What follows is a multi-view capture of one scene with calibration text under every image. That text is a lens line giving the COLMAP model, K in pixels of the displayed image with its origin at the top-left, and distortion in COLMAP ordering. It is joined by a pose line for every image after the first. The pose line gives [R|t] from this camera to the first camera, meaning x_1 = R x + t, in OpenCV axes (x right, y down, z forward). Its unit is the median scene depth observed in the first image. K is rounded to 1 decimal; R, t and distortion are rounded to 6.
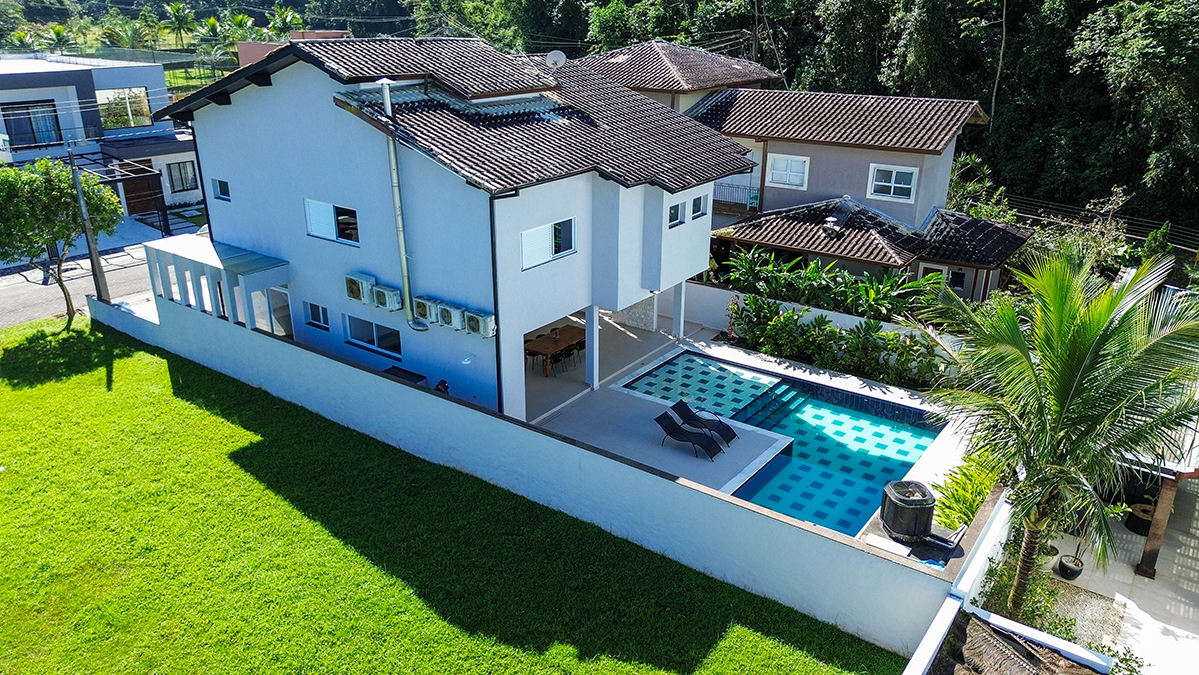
lens RADIAL K [[850.1, 0, 600.1], [0, 850.1, 336.1], [0, 0, 1]] dist [0.042375, -0.037218]
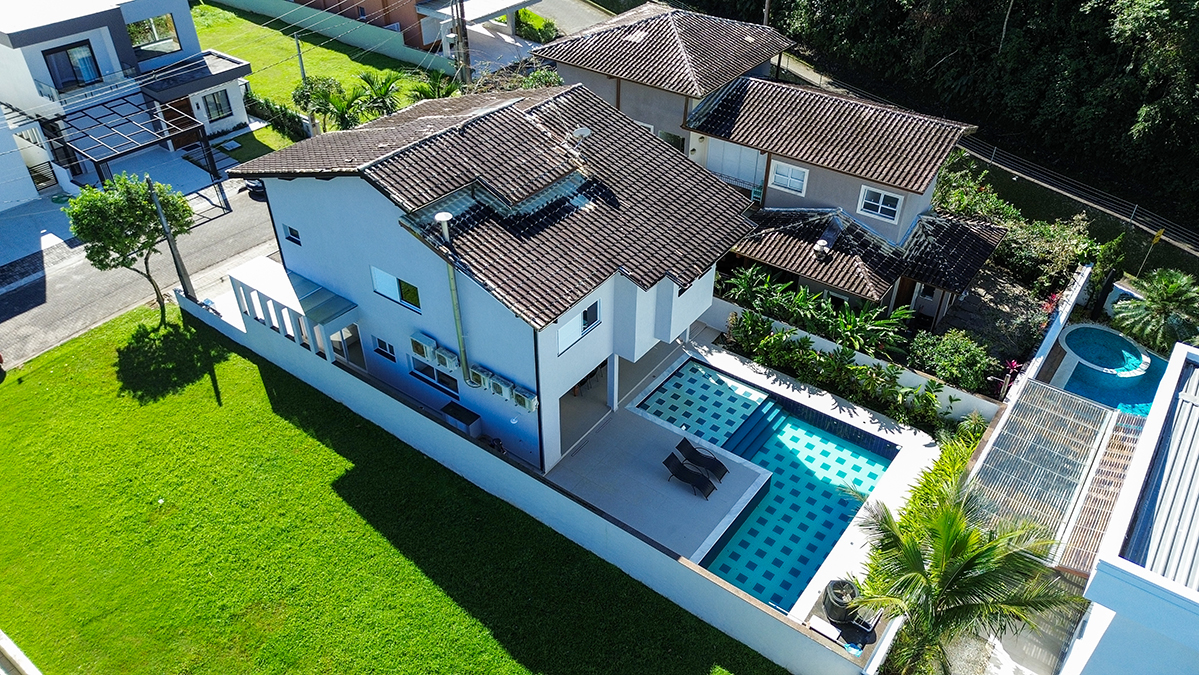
lens RADIAL K [[850.1, 0, 598.8], [0, 850.1, 334.3], [0, 0, 1]] dist [0.042375, -0.037218]
pose [[0.999950, 0.005126, -0.008534, -0.019189], [-0.002640, 0.963102, 0.269124, -0.373351], [0.009599, -0.269088, 0.963068, -0.151064]]
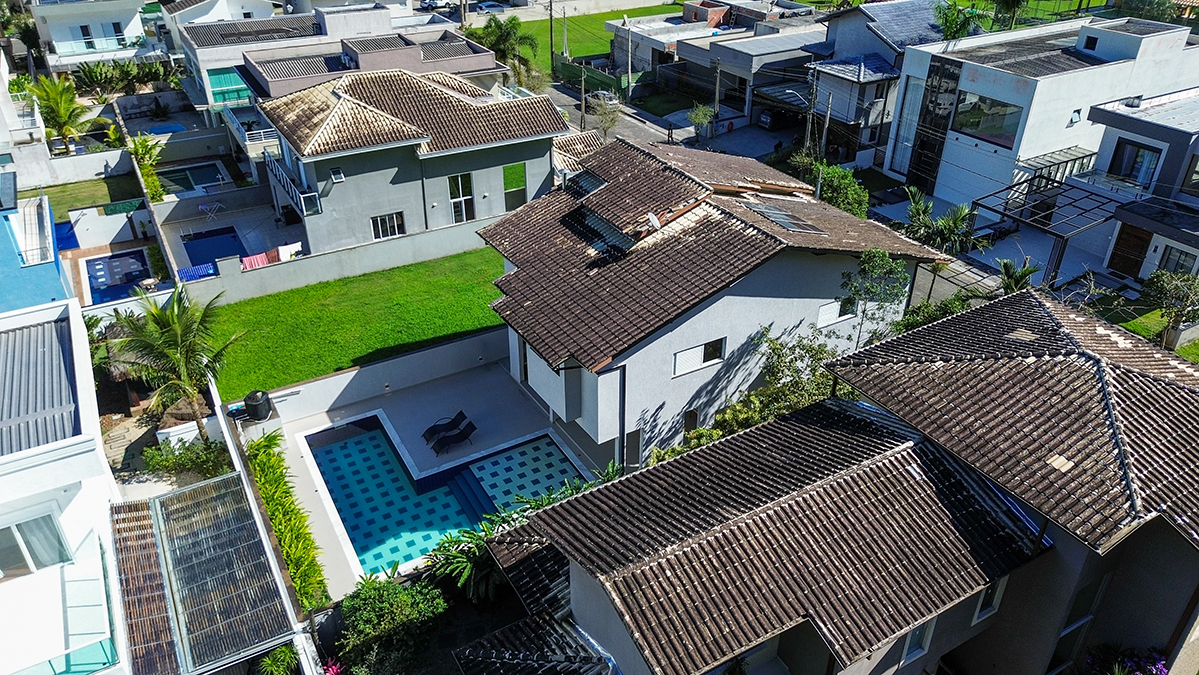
lens RADIAL K [[850.1, 0, 599.2], [0, 850.1, 336.2], [0, 0, 1]] dist [0.042375, -0.037218]
pose [[-0.405668, 0.466514, -0.786001, 0.984135], [-0.330664, 0.726788, 0.602031, -0.896809], [0.852112, 0.504127, -0.140575, 1.190458]]
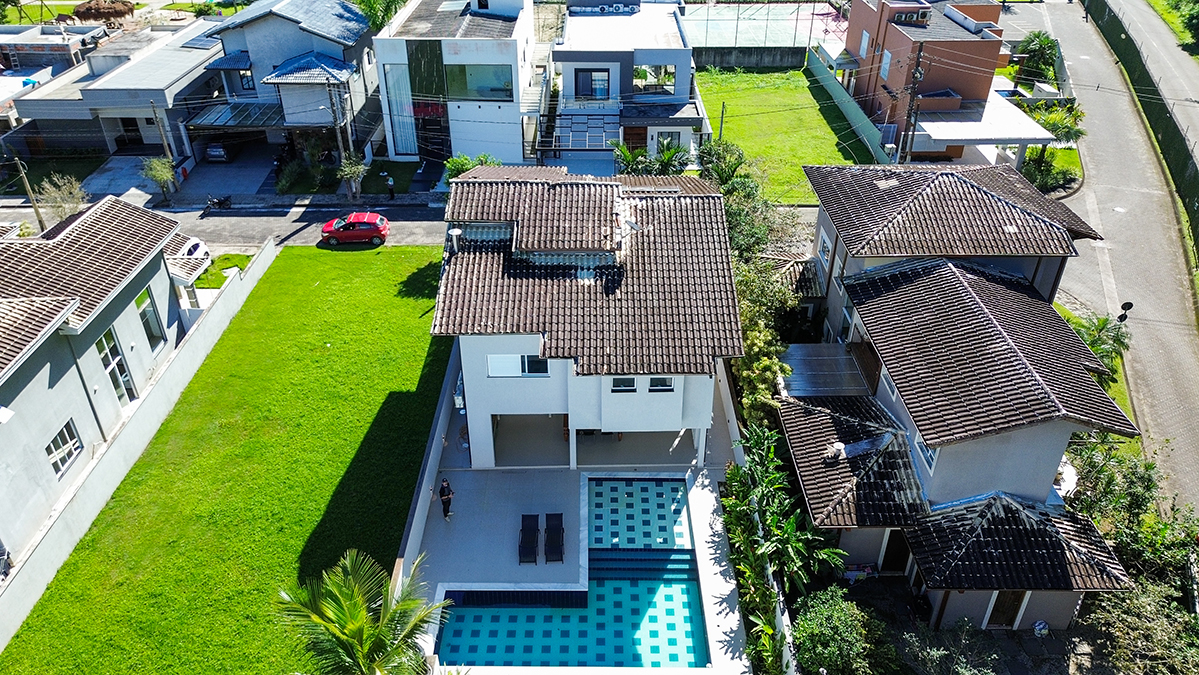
lens RADIAL K [[850.1, 0, 602.1], [0, 850.1, 331.3], [0, 0, 1]] dist [0.042375, -0.037218]
pose [[0.592695, 0.427256, -0.682762, 0.837655], [-0.288636, 0.904072, 0.315186, -0.565432], [0.751932, 0.010261, 0.659161, 0.155086]]
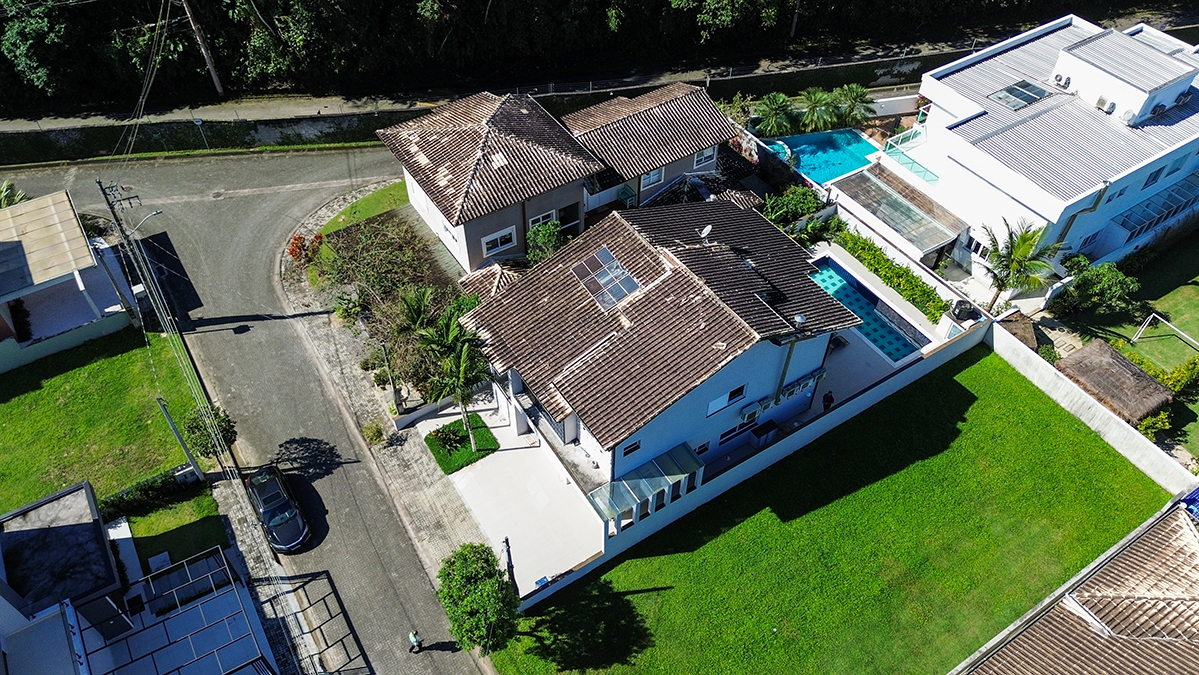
lens RADIAL K [[850.1, 0, 598.4], [0, 850.1, 336.7], [0, 0, 1]] dist [0.042375, -0.037218]
pose [[0.363525, -0.690330, 0.625535, -1.271035], [0.333421, 0.723408, 0.604576, -1.221483], [-0.869873, -0.011212, 0.493148, 0.390074]]
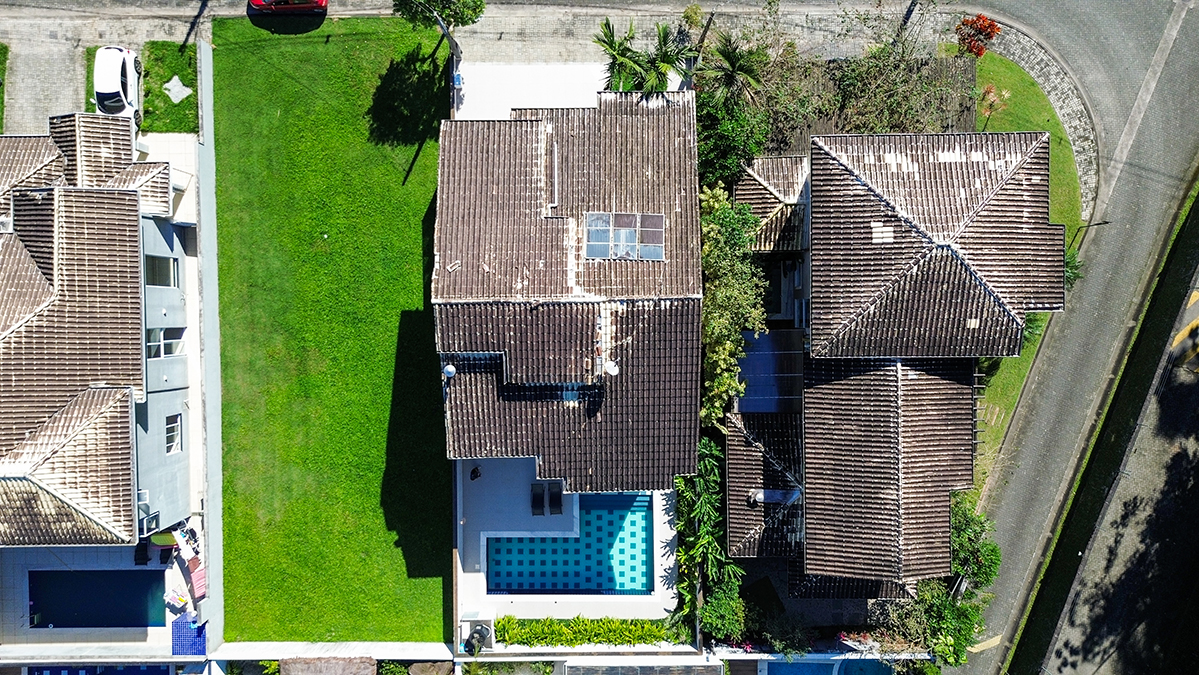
lens RADIAL K [[850.1, 0, 601.0], [0, 850.1, 328.5], [0, 0, 1]] dist [0.042375, -0.037218]
pose [[0.594717, 0.803846, 0.011949, -0.129852], [-0.283993, 0.196158, 0.938547, -1.604333], [0.752104, -0.561563, 0.344945, 0.563272]]
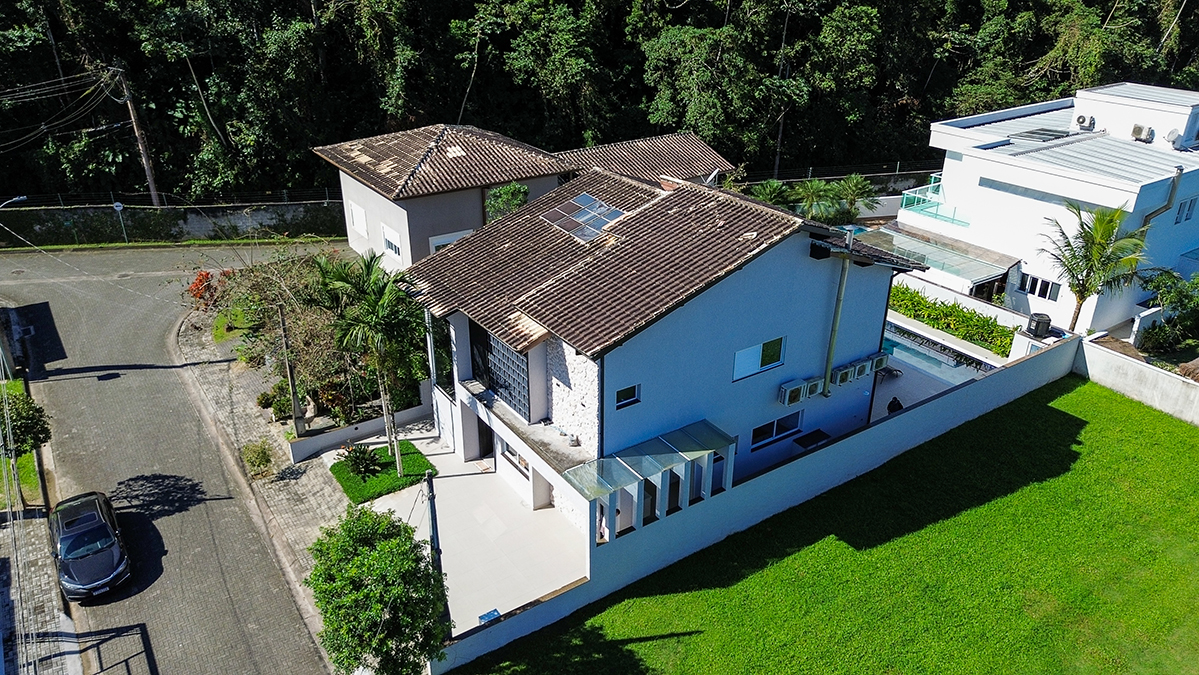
lens RADIAL K [[850.1, 0, 598.2], [0, 850.1, 340.2], [0, 0, 1]] dist [0.042375, -0.037218]
pose [[0.336005, -0.412964, 0.846500, -1.286472], [0.335982, 0.892178, 0.301886, -0.547357], [-0.879896, 0.182973, 0.438524, 0.645808]]
